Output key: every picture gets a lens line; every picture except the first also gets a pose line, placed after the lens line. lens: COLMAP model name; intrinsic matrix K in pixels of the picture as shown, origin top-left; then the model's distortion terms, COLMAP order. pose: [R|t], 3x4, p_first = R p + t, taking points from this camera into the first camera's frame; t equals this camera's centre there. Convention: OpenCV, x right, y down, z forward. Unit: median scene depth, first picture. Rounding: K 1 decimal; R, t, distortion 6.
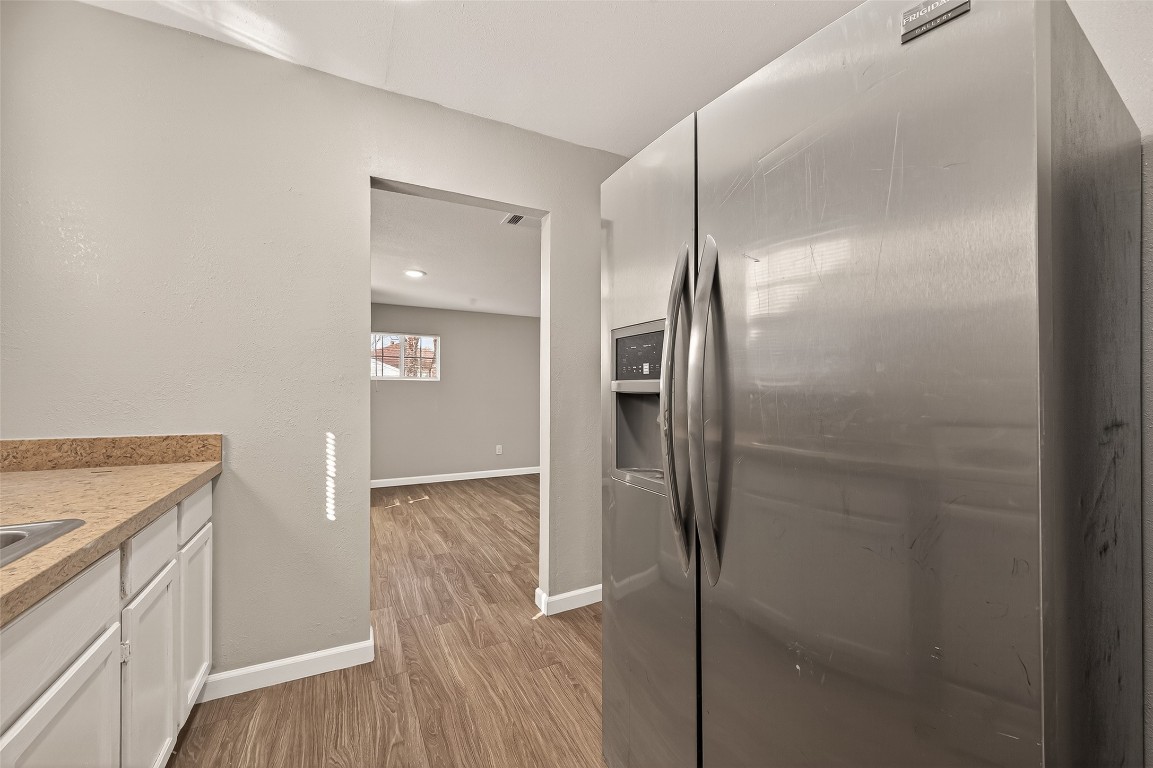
lens RADIAL K [[460.1, 0, 577.0], [0, 460.1, 384.7], [0, 0, 1]] dist [0.008272, -0.001609]
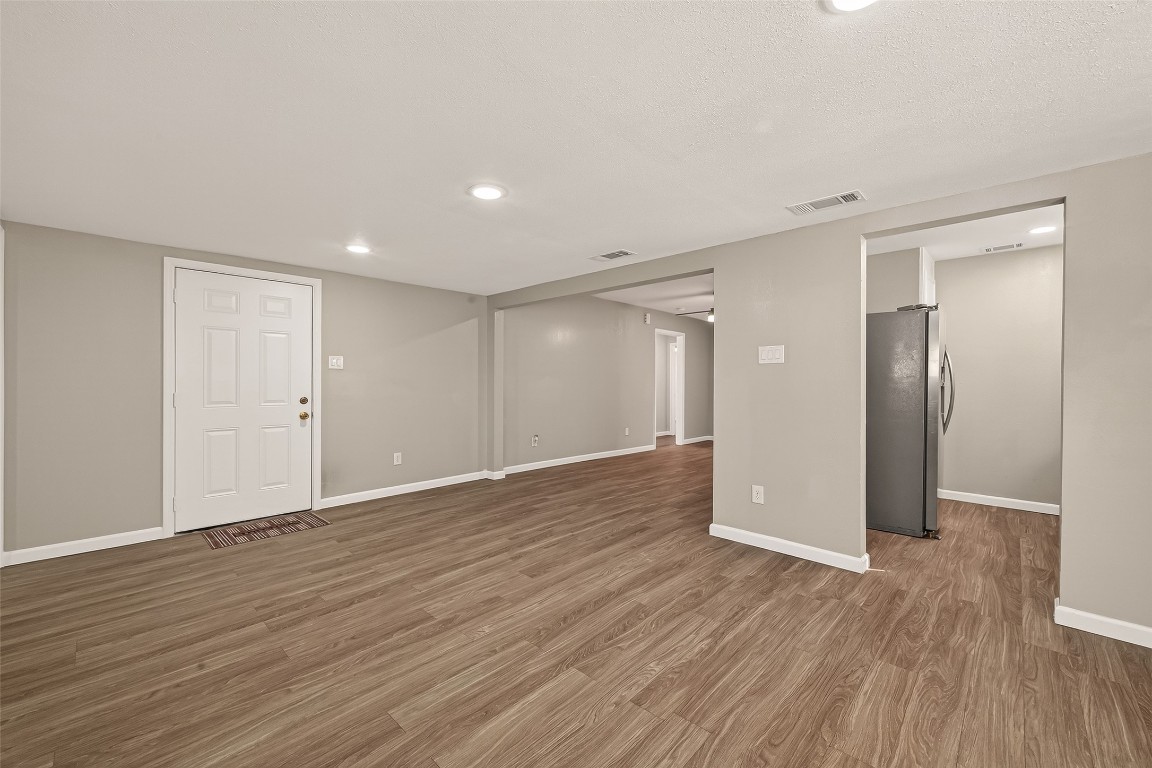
lens RADIAL K [[459.7, 0, 576.9], [0, 459.7, 385.1], [0, 0, 1]] dist [0.008272, -0.001609]
pose [[-0.332194, -0.005179, 0.943197, -0.705275], [-0.014488, 0.999895, 0.000388, 0.019105], [-0.943100, -0.013536, -0.332235, 1.567630]]
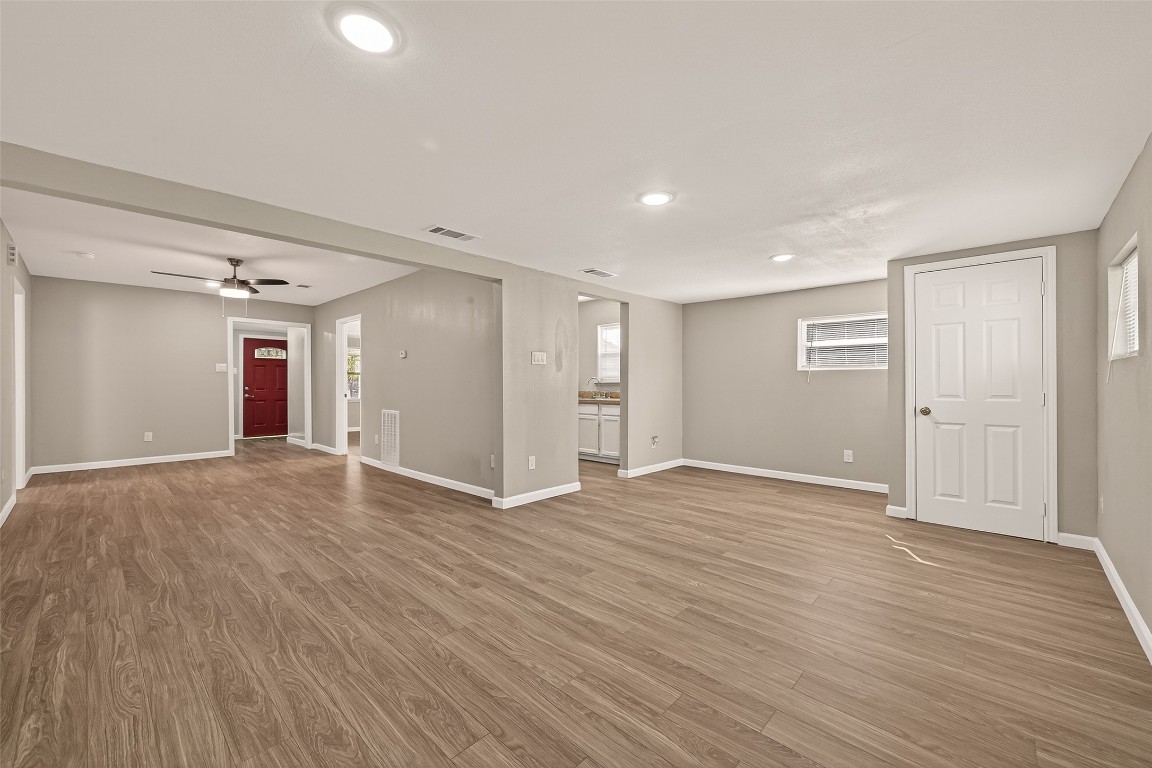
lens RADIAL K [[459.7, 0, 580.4], [0, 459.7, 383.0], [0, 0, 1]] dist [0.008272, -0.001609]
pose [[-0.939579, 0.003927, -0.342308, 0.427072], [0.005965, 0.999970, -0.004899, 0.031215], [0.342279, -0.006645, -0.939575, 2.151067]]
